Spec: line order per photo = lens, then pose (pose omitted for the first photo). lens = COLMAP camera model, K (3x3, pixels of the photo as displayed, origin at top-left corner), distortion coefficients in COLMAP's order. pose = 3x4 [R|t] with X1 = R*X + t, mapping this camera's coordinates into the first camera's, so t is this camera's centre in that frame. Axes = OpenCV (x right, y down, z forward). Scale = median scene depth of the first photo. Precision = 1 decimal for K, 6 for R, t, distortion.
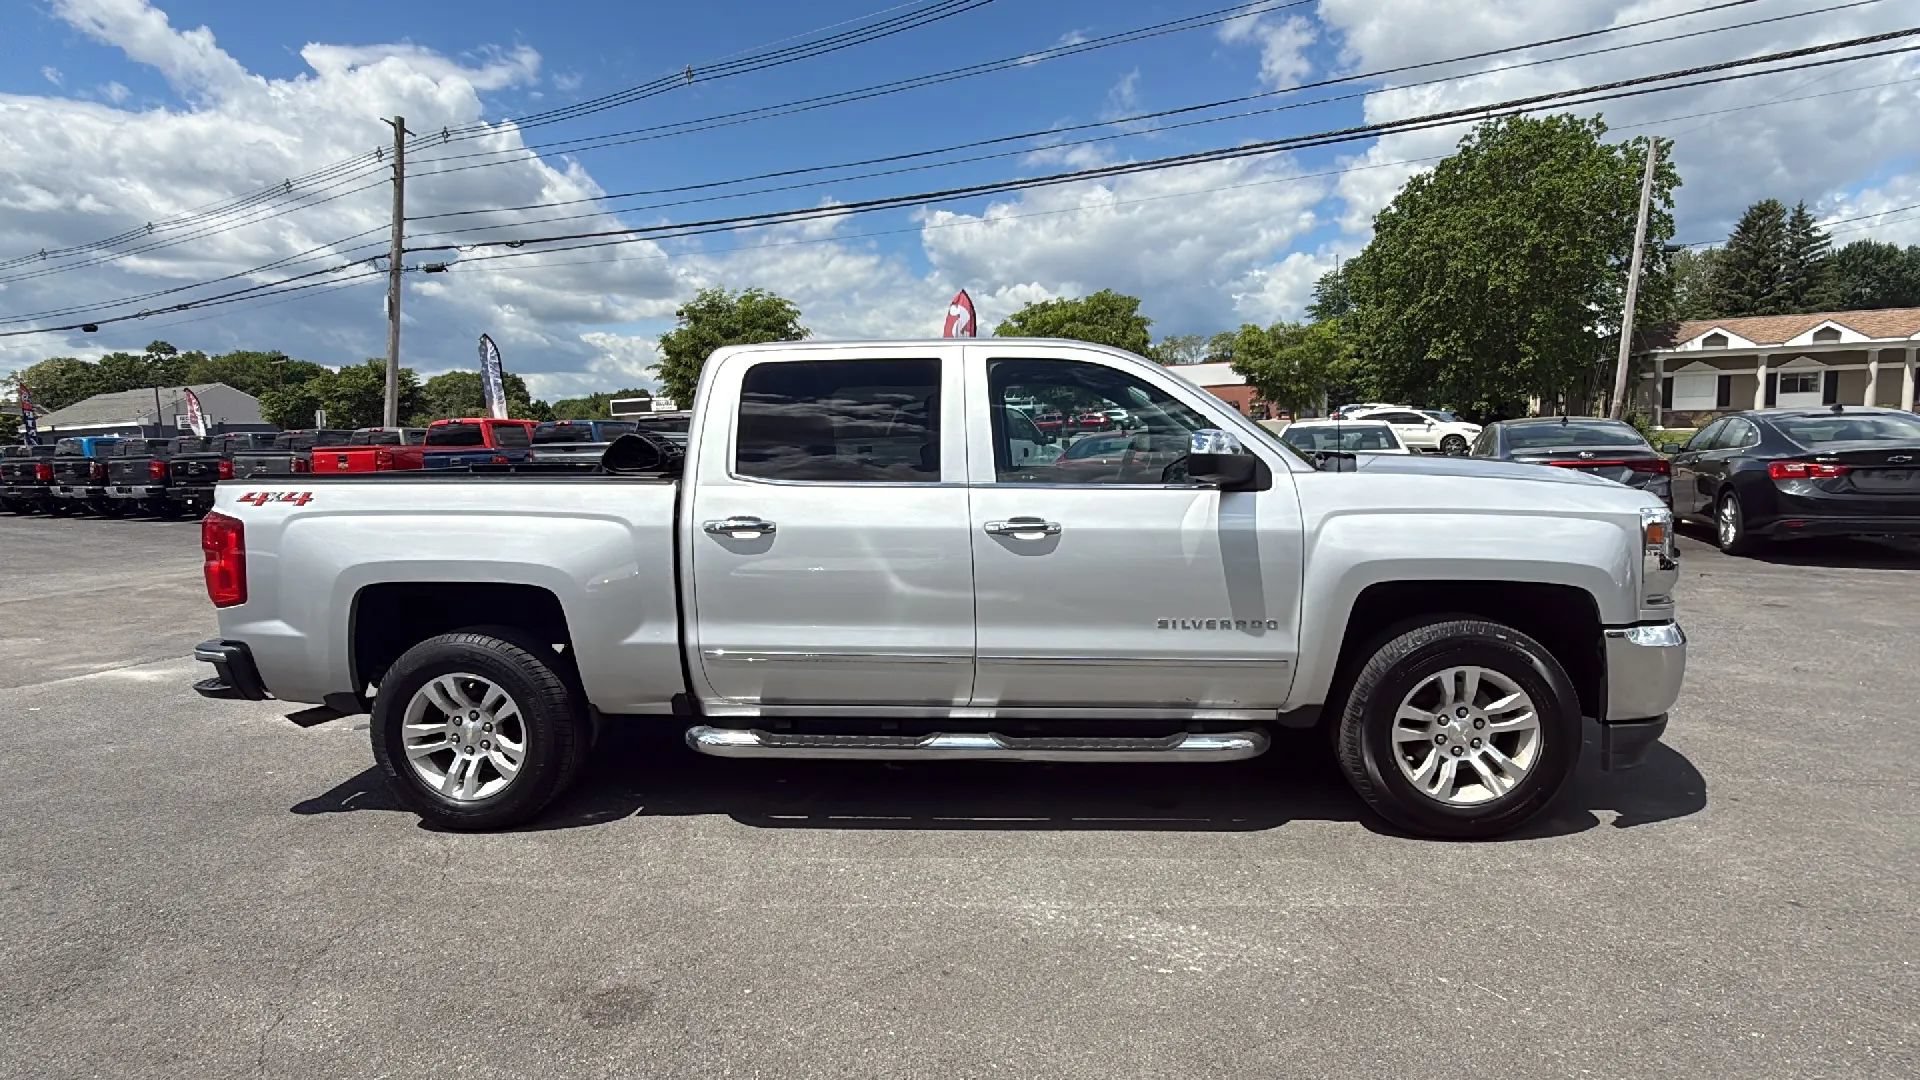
lens RADIAL K [[1011.5, 0, 922.2], [0, 1011.5, 536.5], [0, 0, 1]] dist [0.012274, -0.001272]
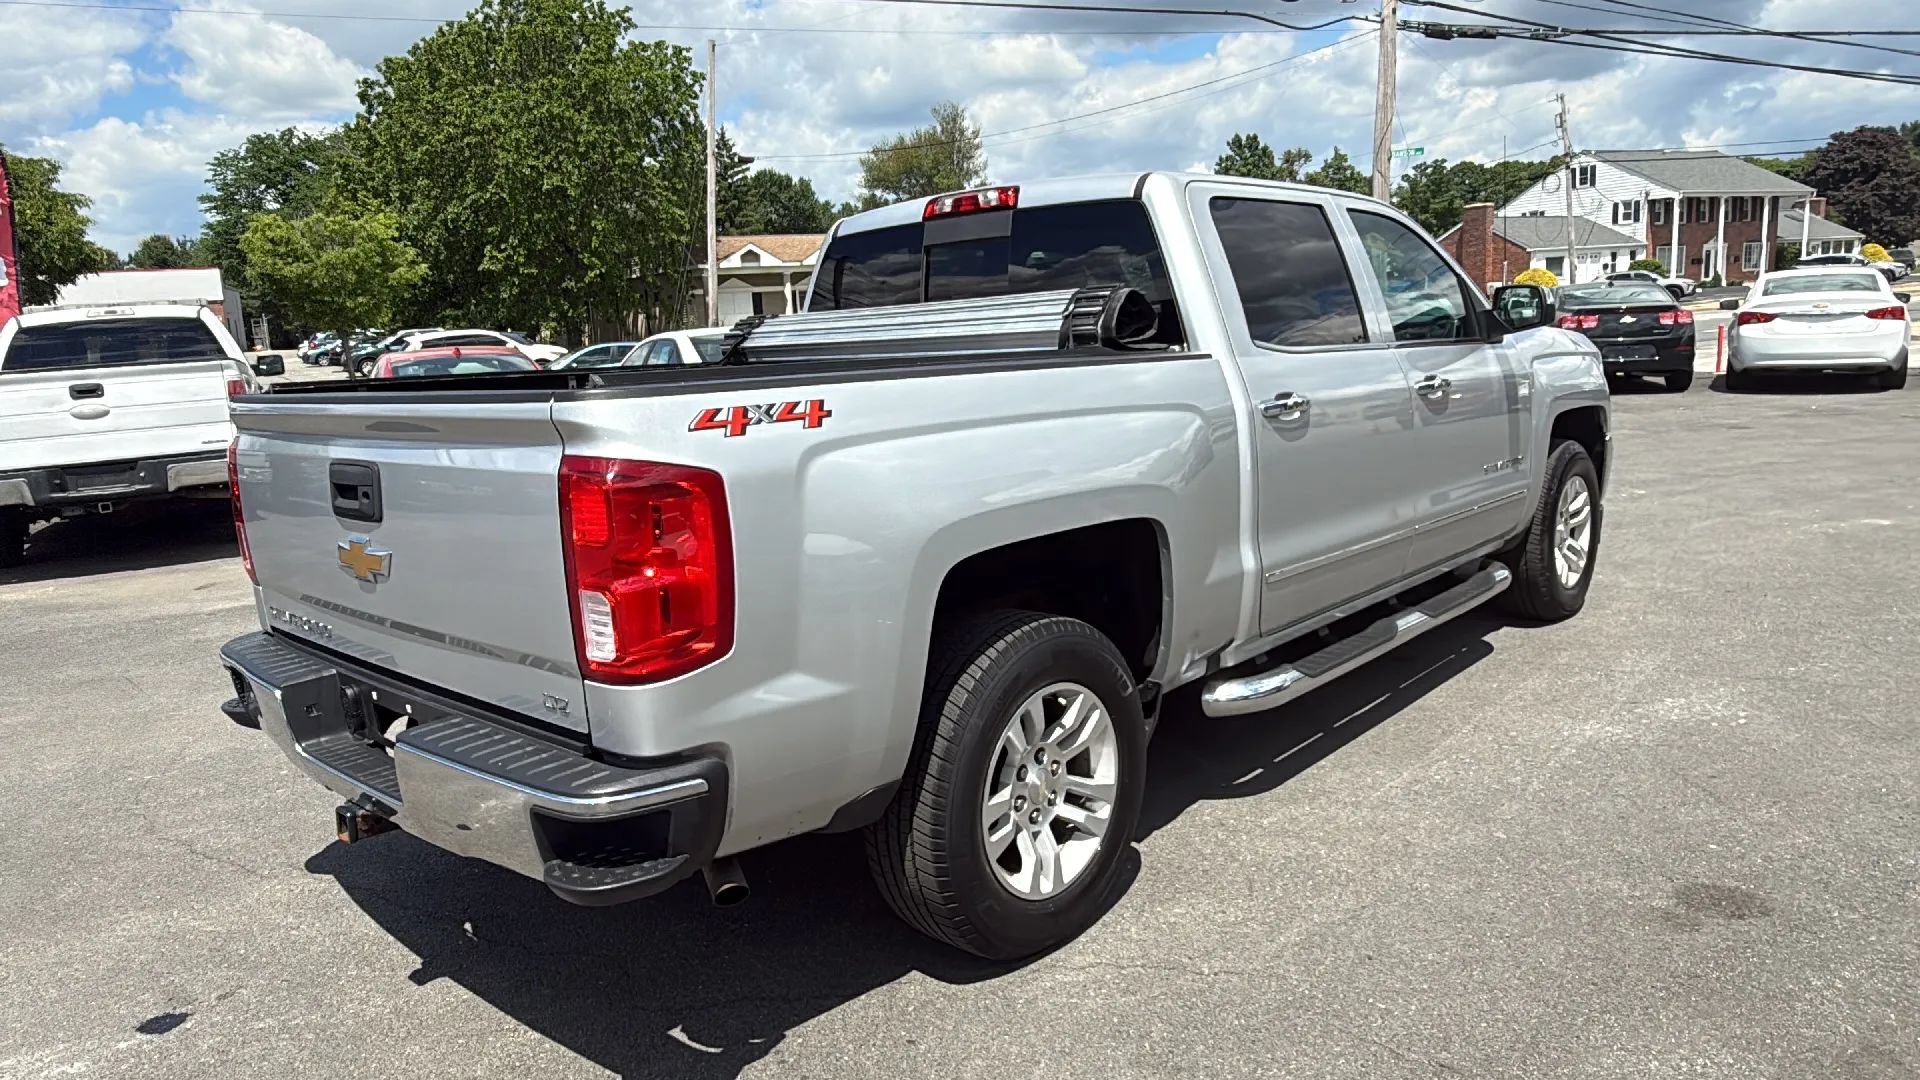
lens RADIAL K [[1330.6, 0, 946.3], [0, 1330.6, 493.1], [0, 0, 1]] dist [0.021887, -0.026049]
pose [[0.589153, -0.114269, 0.799901, -0.160451], [0.126360, 0.990799, 0.048471, -0.003207], [-0.798080, 0.072519, 0.598171, 0.082454]]
